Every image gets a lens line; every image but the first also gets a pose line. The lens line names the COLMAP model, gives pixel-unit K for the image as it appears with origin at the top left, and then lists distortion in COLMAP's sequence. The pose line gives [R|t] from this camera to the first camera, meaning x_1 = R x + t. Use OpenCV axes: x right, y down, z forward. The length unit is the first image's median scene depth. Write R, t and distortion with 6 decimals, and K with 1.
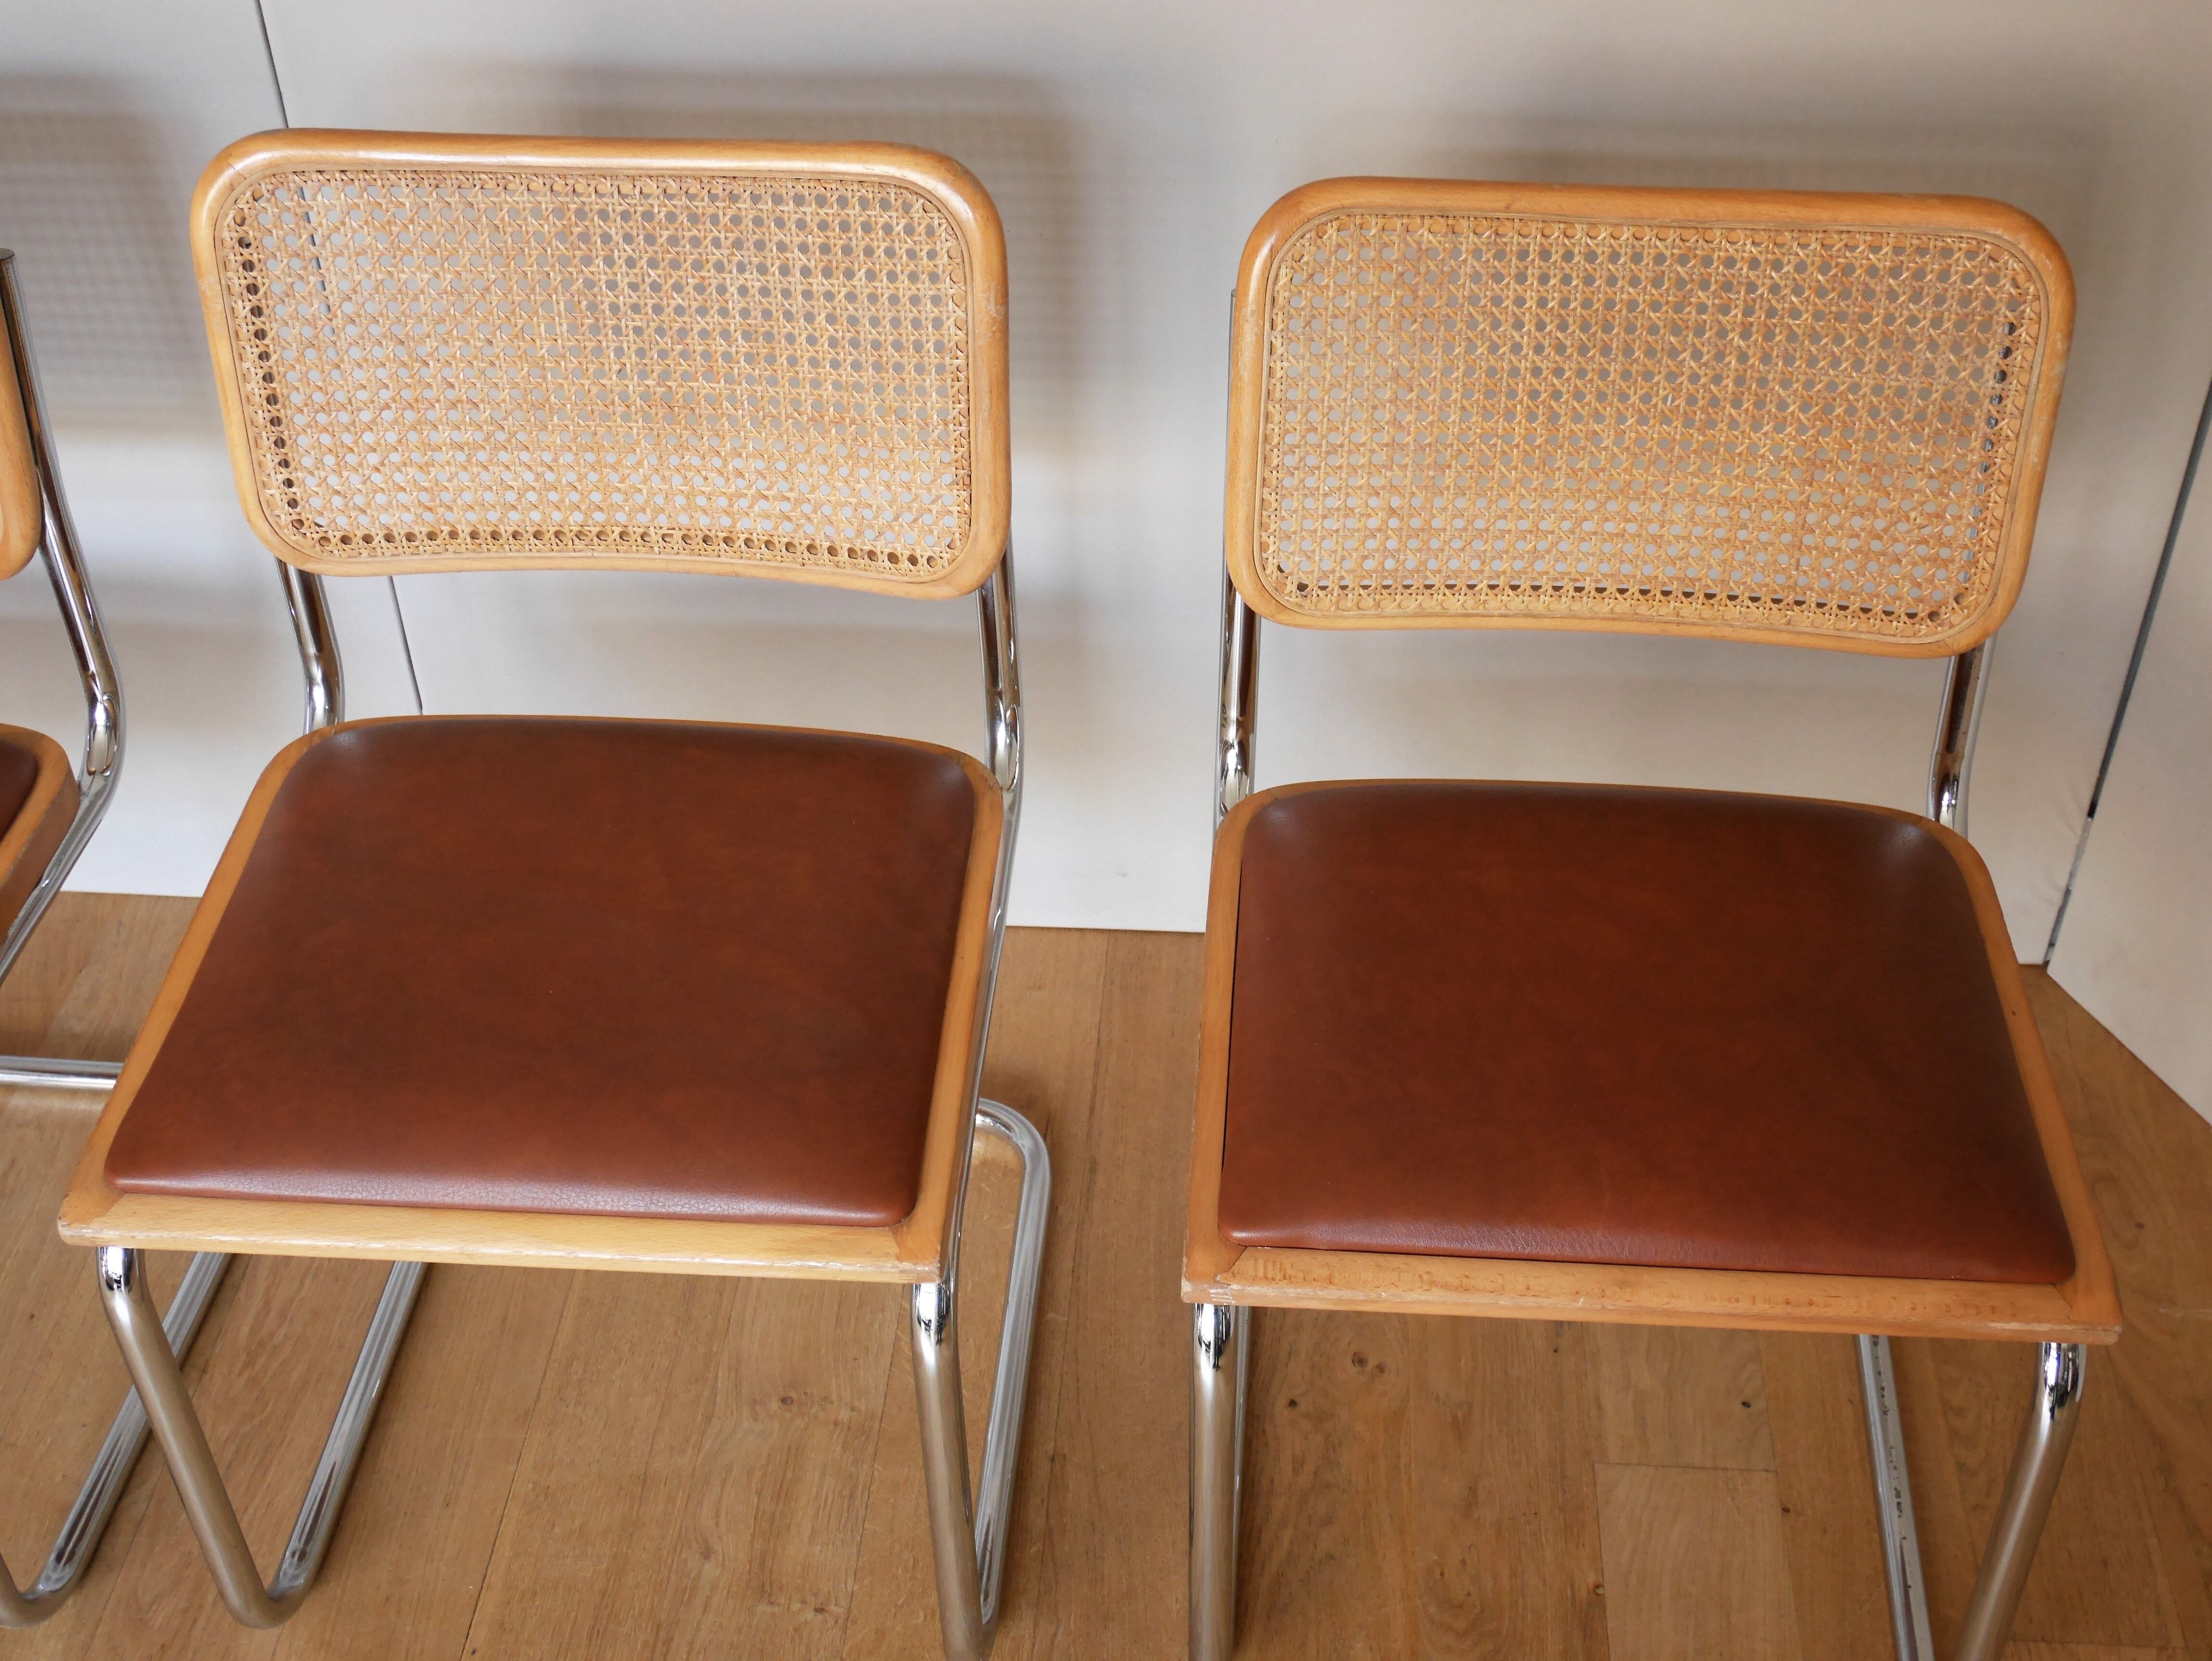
lens RADIAL K [[2686.2, 0, 1106.0], [0, 2686.2, 830.5], [0, 0, 1]] dist [-0.009202, -0.010663]
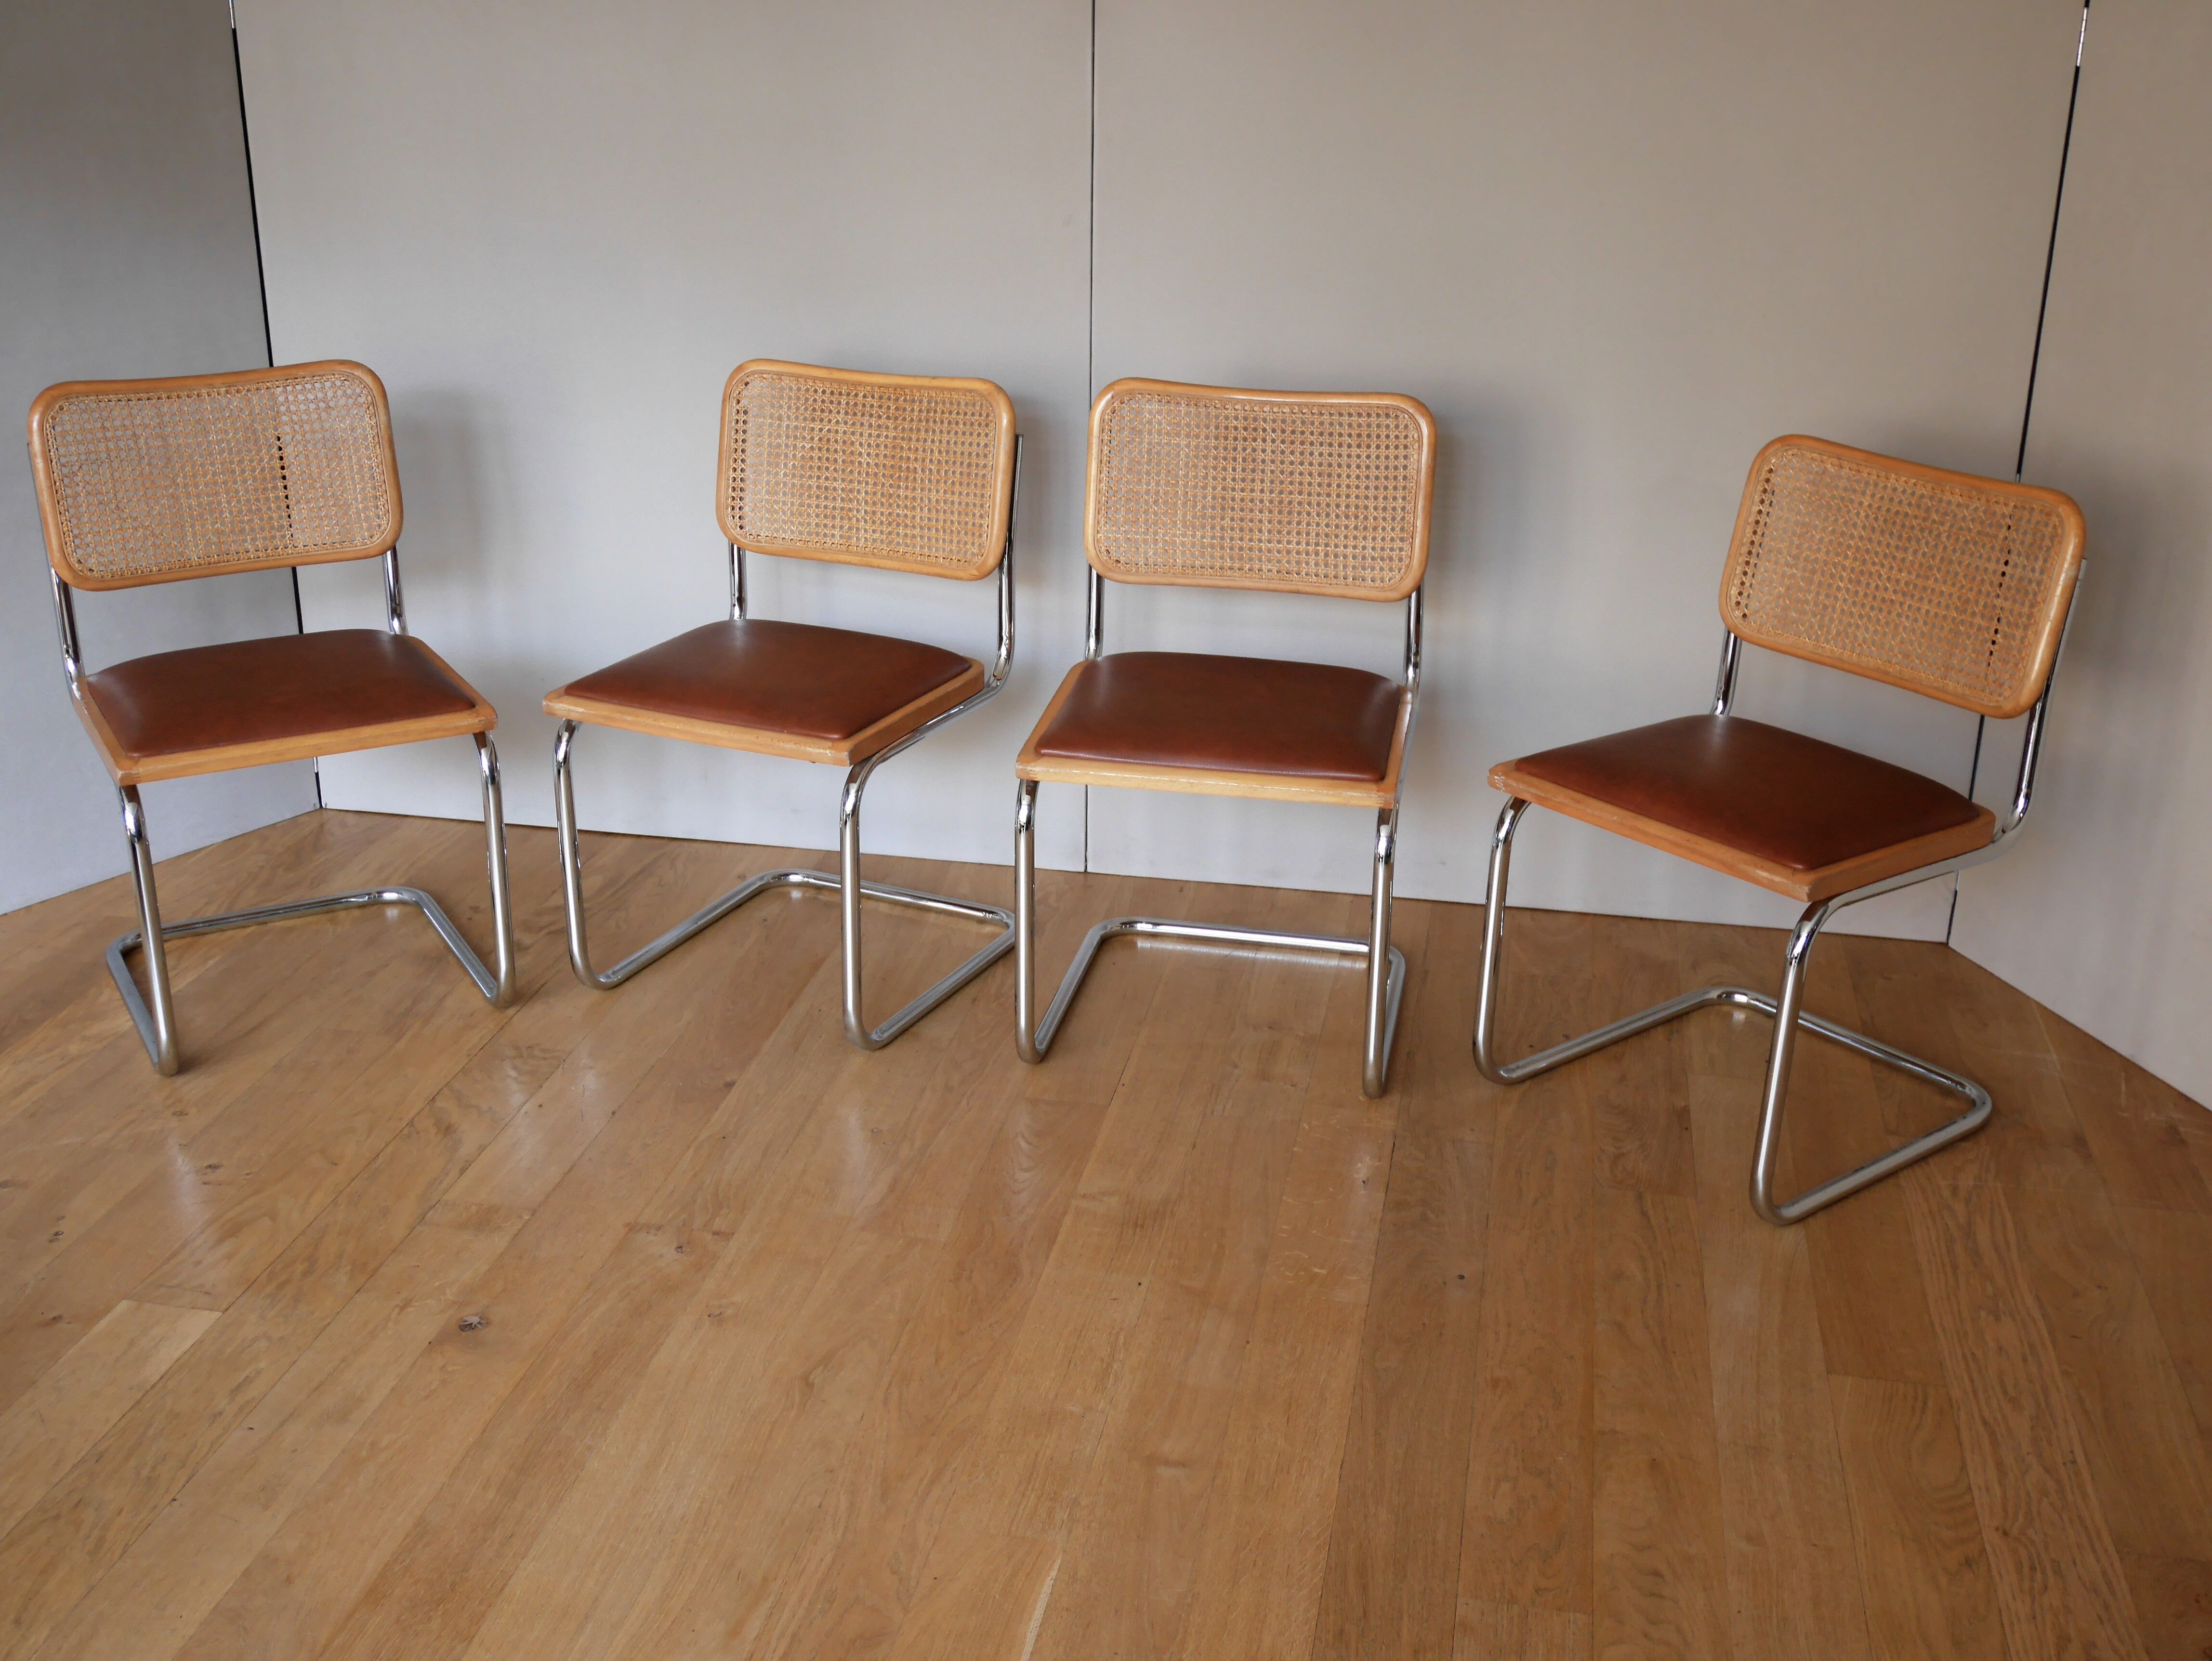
lens RADIAL K [[2402.9, 0, 1106.0], [0, 2402.9, 830.5], [0, 0, 1]] dist [0.001299, -0.002272]
pose [[0.992975, 0.068647, -0.096374, -0.096733], [-0.096284, 0.942194, -0.320934, 0.794082], [0.068772, 0.327959, 0.942185, -0.871296]]
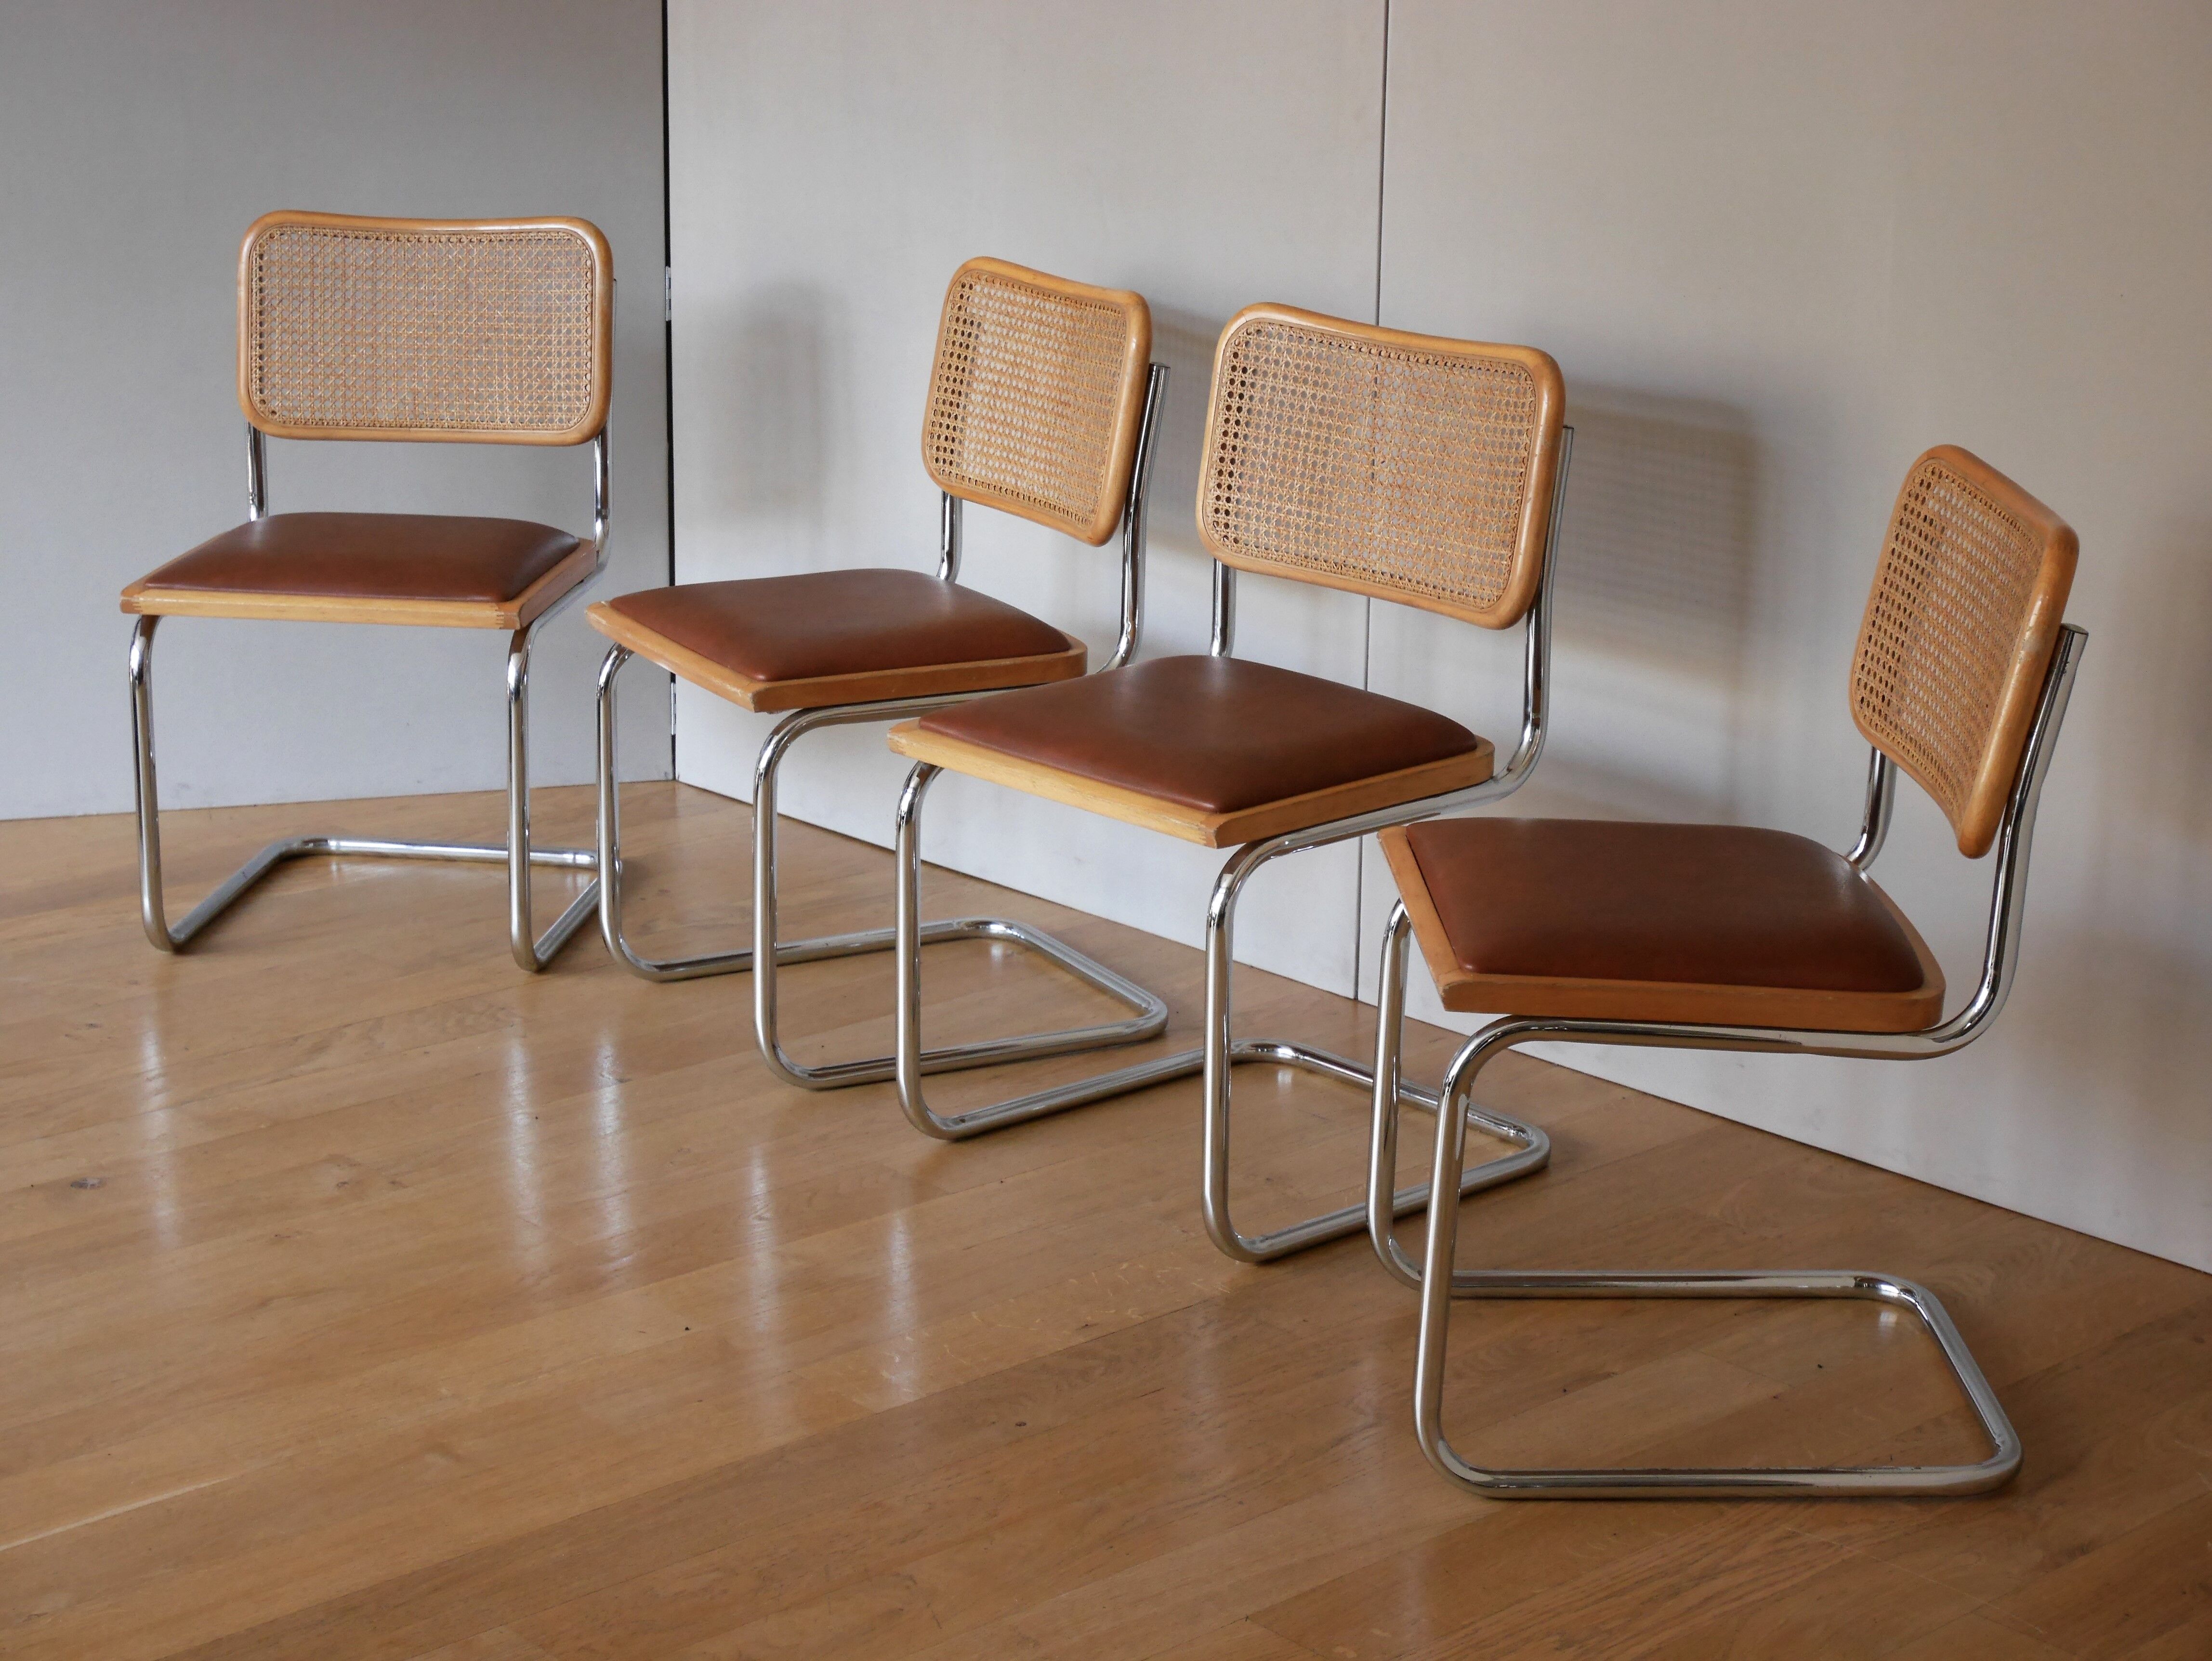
lens RADIAL K [[4067.4, 0, 1106.0], [0, 4067.4, 830.5], [0, 0, 1]] dist [-0.045005, -0.075310]
pose [[0.726489, 0.206834, -0.655312, 1.473154], [-0.462552, 0.852429, -0.243743, 0.762082], [0.508192, 0.480193, 0.714951, -0.856691]]
